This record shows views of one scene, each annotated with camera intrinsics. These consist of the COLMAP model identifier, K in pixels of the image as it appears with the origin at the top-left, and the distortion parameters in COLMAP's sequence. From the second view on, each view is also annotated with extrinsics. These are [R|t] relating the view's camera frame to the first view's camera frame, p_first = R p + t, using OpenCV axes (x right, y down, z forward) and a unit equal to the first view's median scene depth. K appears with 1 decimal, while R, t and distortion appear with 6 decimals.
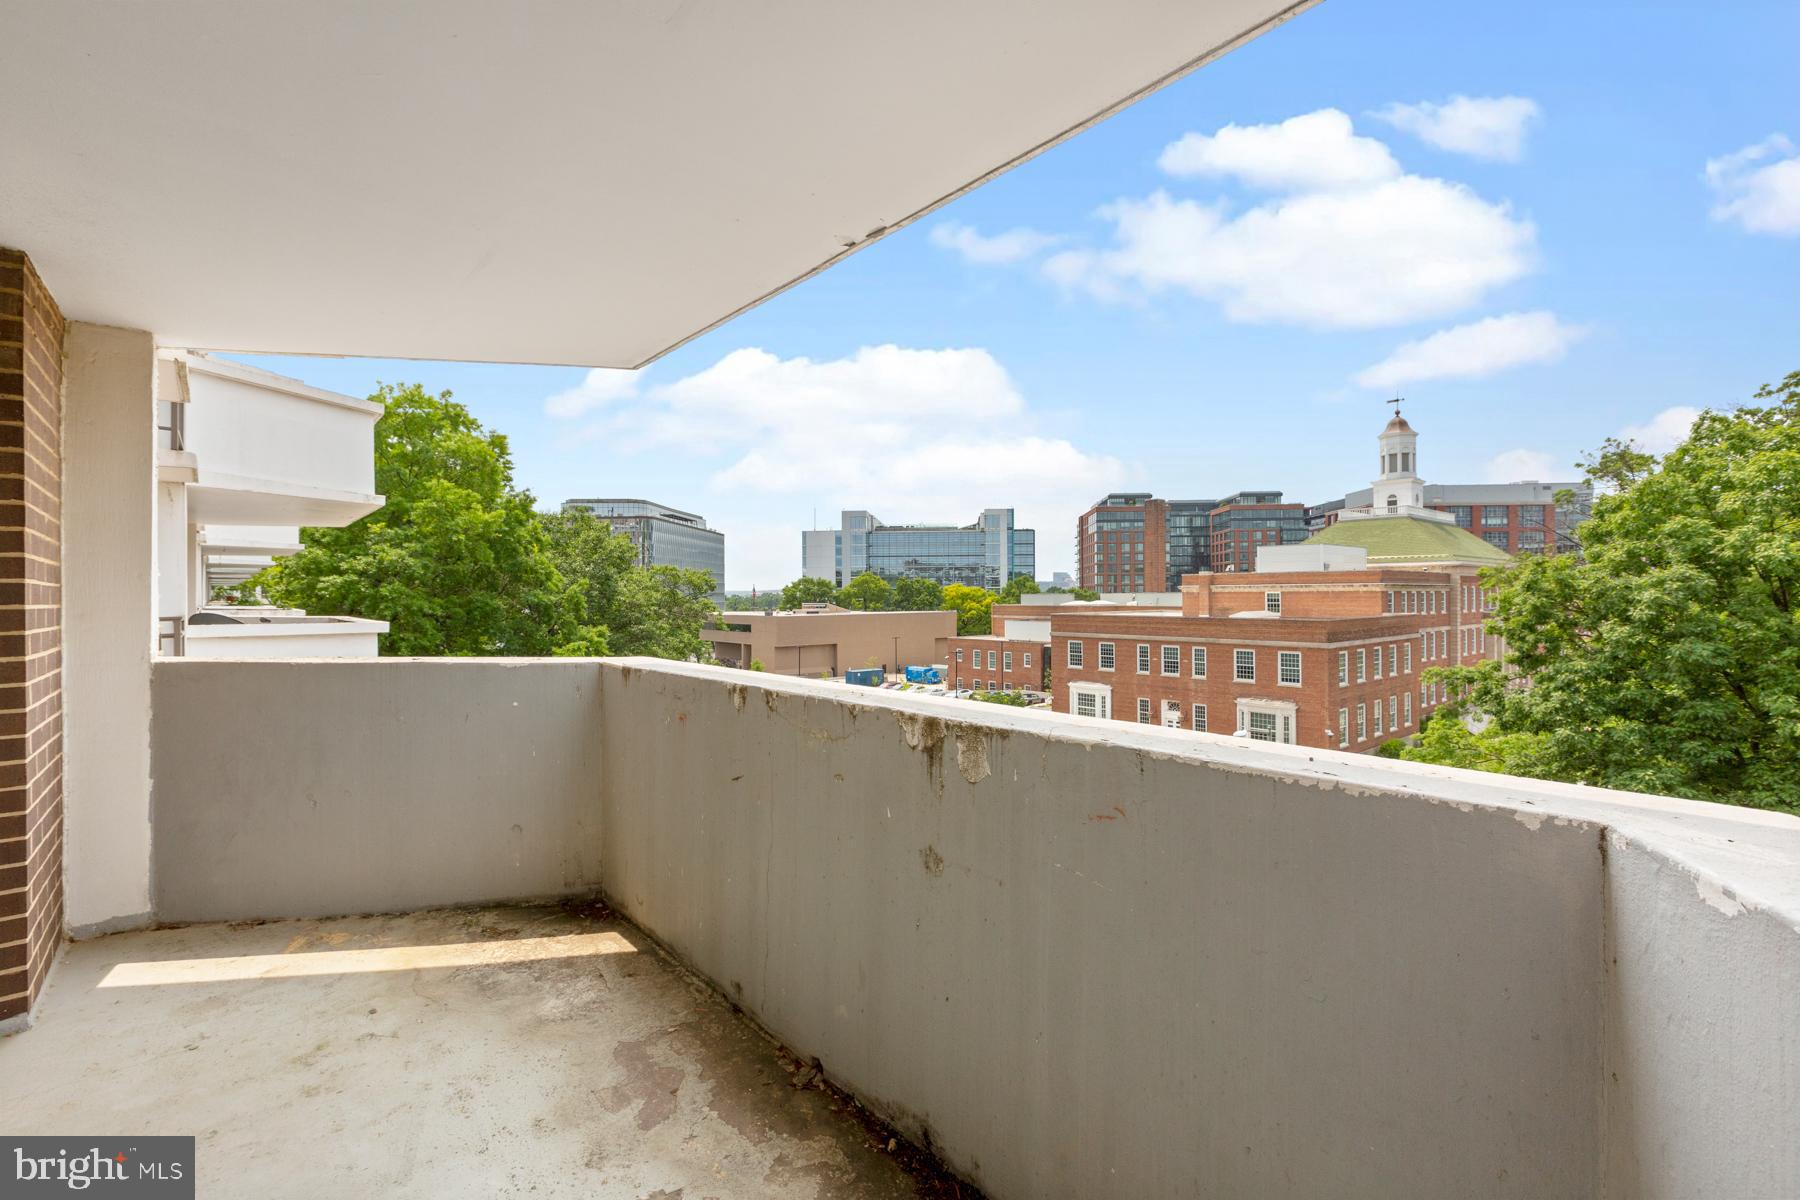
lens RADIAL K [[805.9, 0, 900.5], [0, 805.9, 594.3], [0, 0, 1]] dist [0.004791, -0.002181]
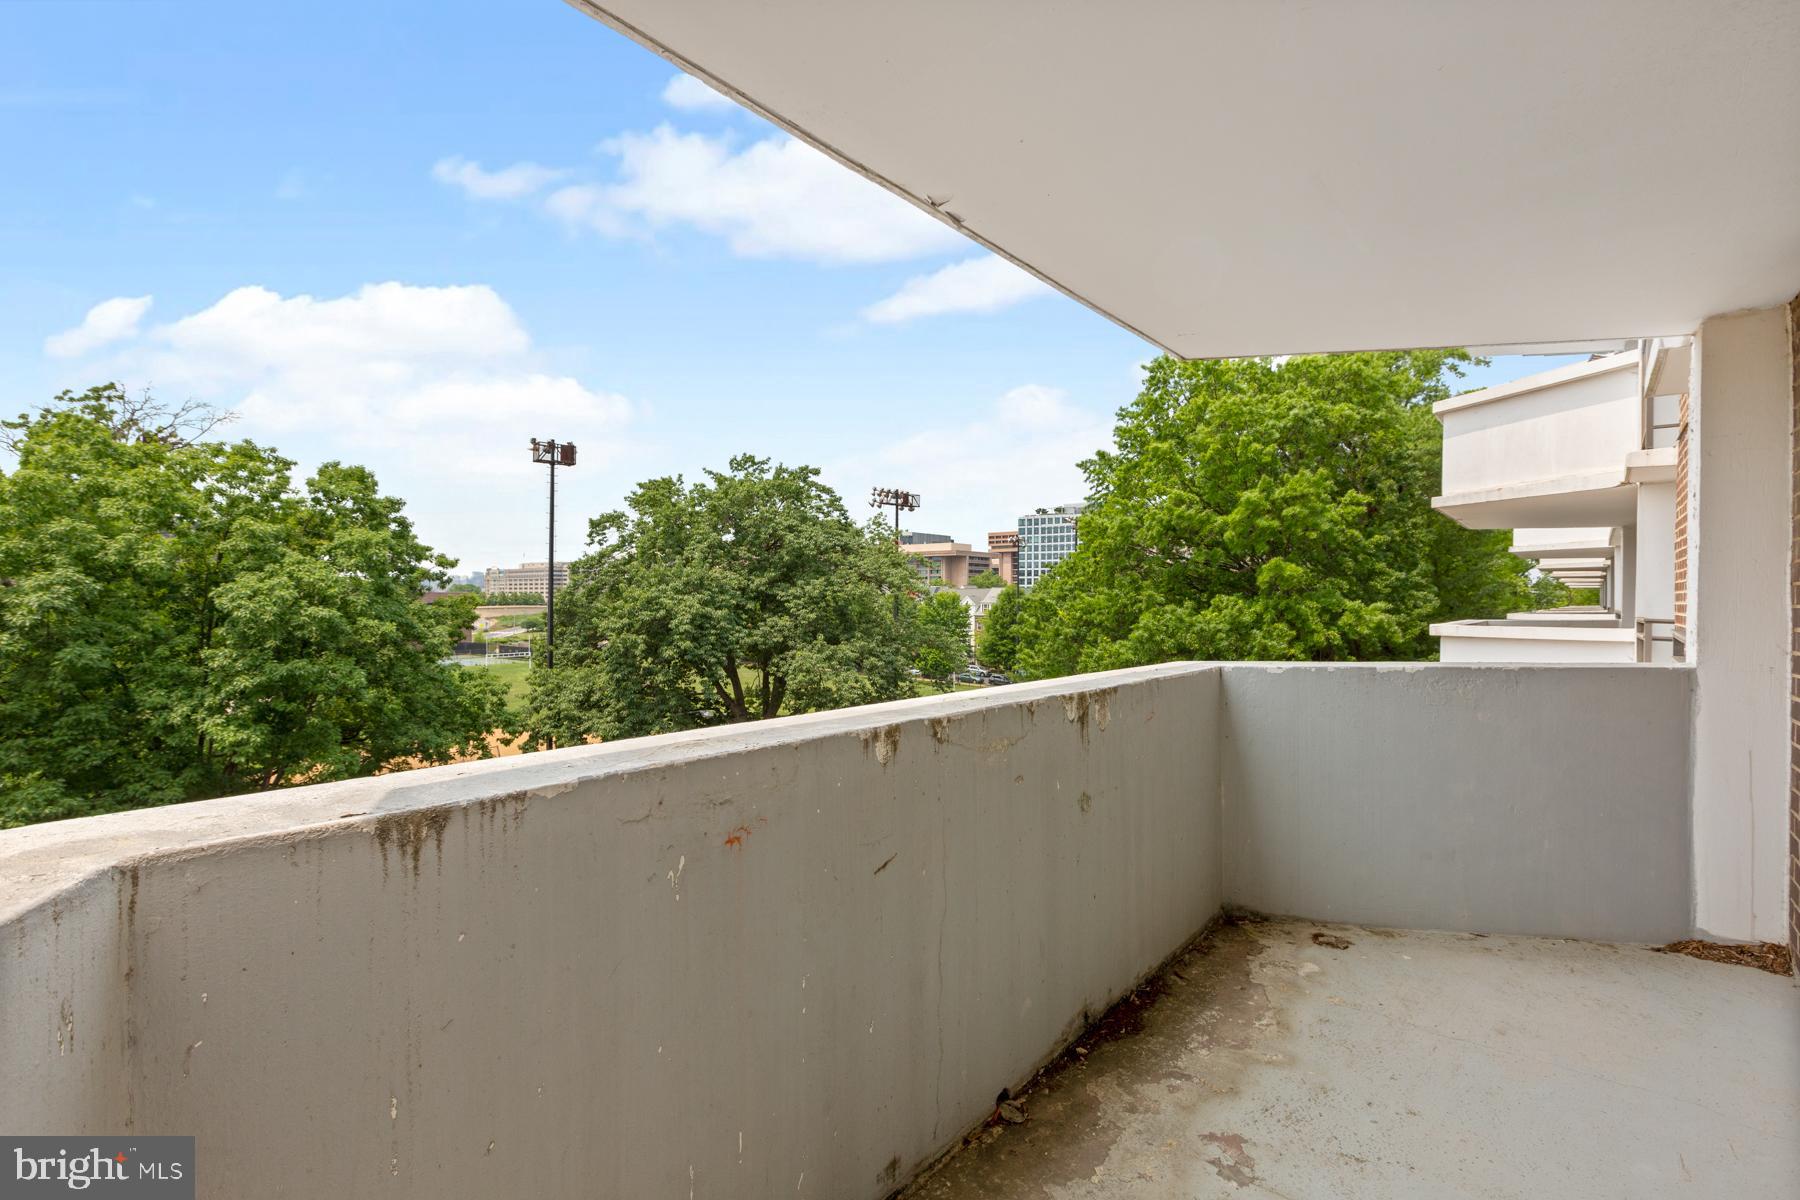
lens RADIAL K [[805.9, 0, 885.9], [0, 805.9, 600.7], [0, 0, 1]] dist [0.004791, -0.002181]
pose [[-0.147528, 0.001804, 0.989056, -0.873752], [-0.003536, 0.999991, -0.002352, 0.007123], [-0.989052, -0.003845, -0.147520, 1.099081]]
